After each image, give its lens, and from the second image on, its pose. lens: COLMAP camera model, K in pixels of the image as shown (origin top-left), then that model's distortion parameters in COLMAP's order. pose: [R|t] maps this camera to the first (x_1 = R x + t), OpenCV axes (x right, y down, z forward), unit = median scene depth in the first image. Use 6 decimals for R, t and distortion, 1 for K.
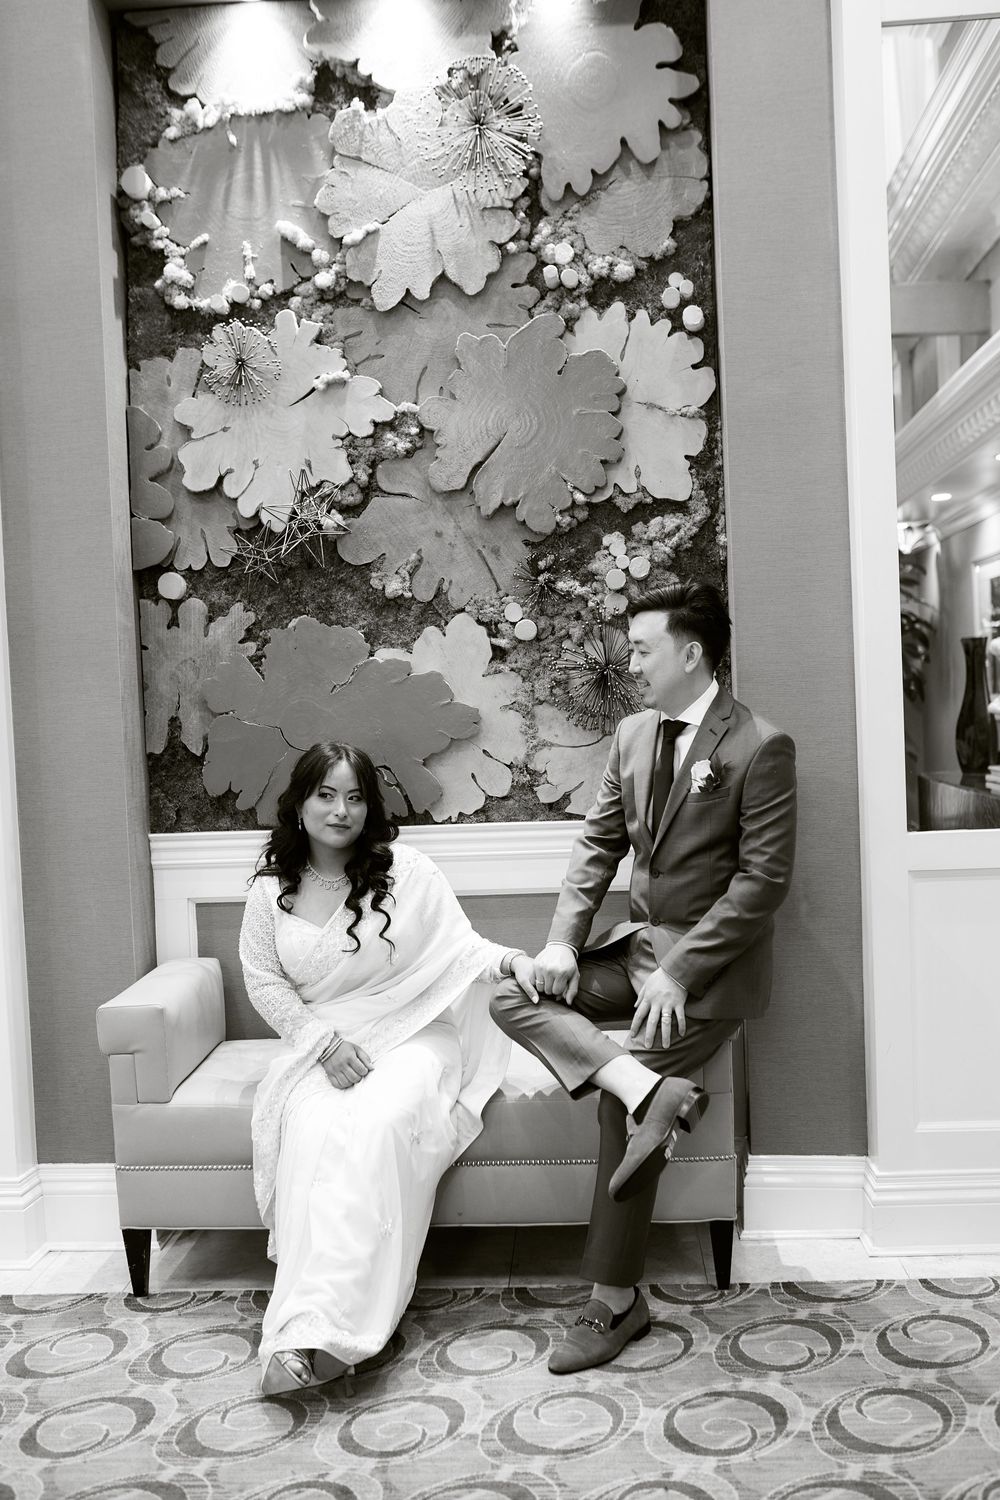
lens RADIAL K [[1433.1, 0, 501.2], [0, 1433.1, 745.4], [0, 0, 1]] dist [-0.047911, 0.000000]
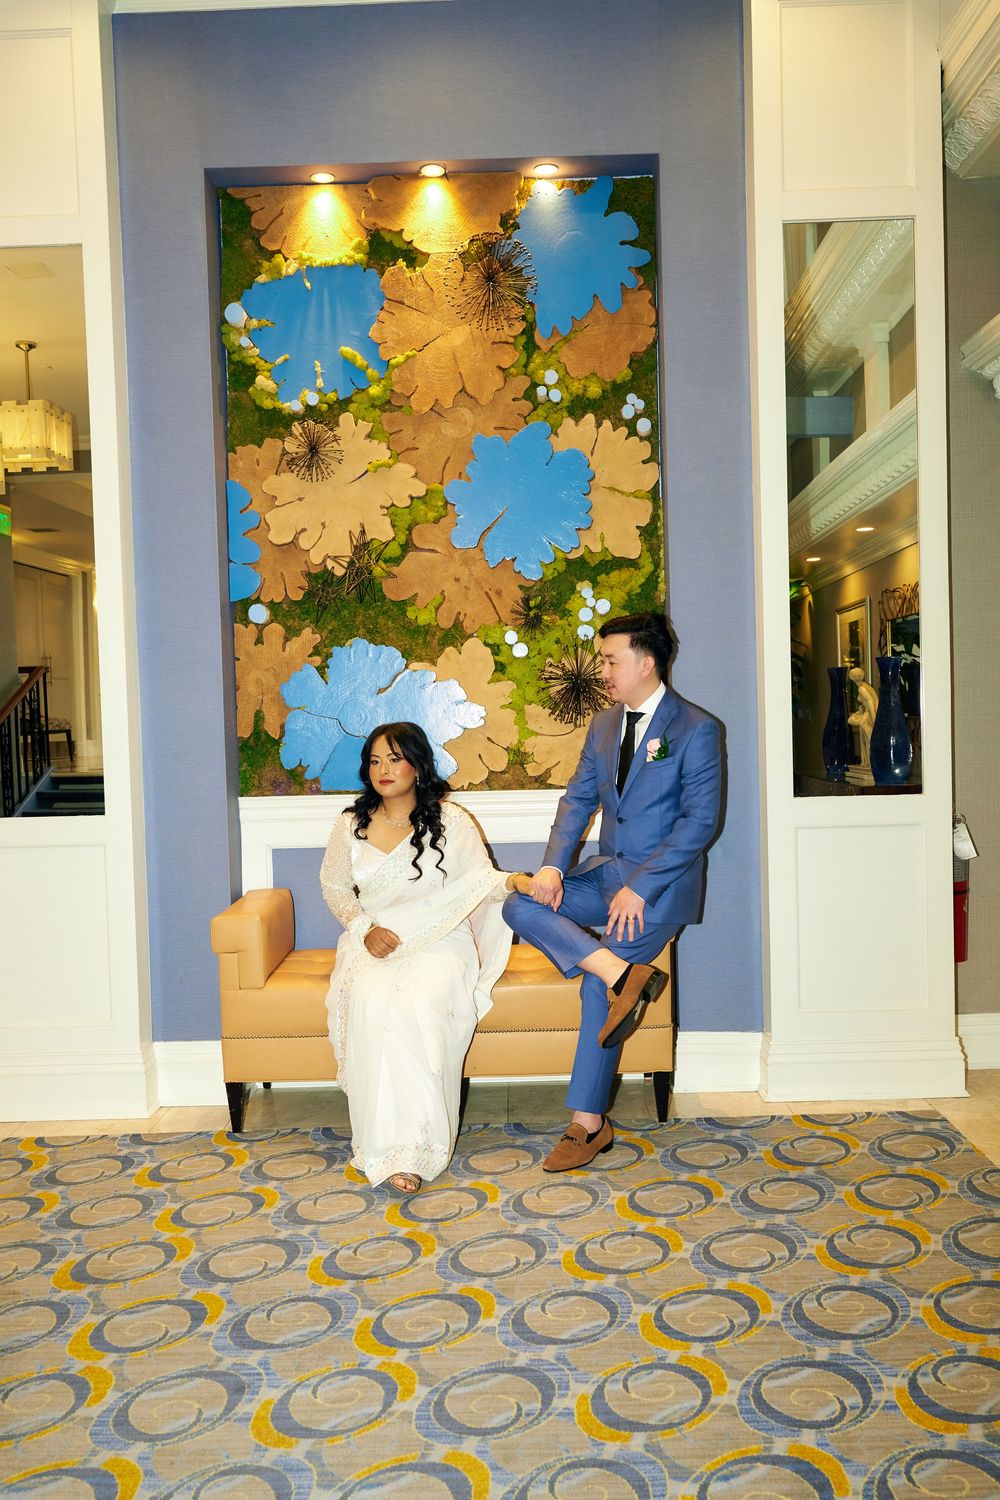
lens RADIAL K [[1214.4, 0, 503.2], [0, 1214.4, 754.3], [0, 0, 1]] dist [-0.037089, -0.010143]
pose [[0.998381, 0.012228, 0.055559, -0.062794], [-0.011859, 0.999905, -0.006967, 0.027365], [-0.055639, 0.006297, 0.998431, -0.161480]]
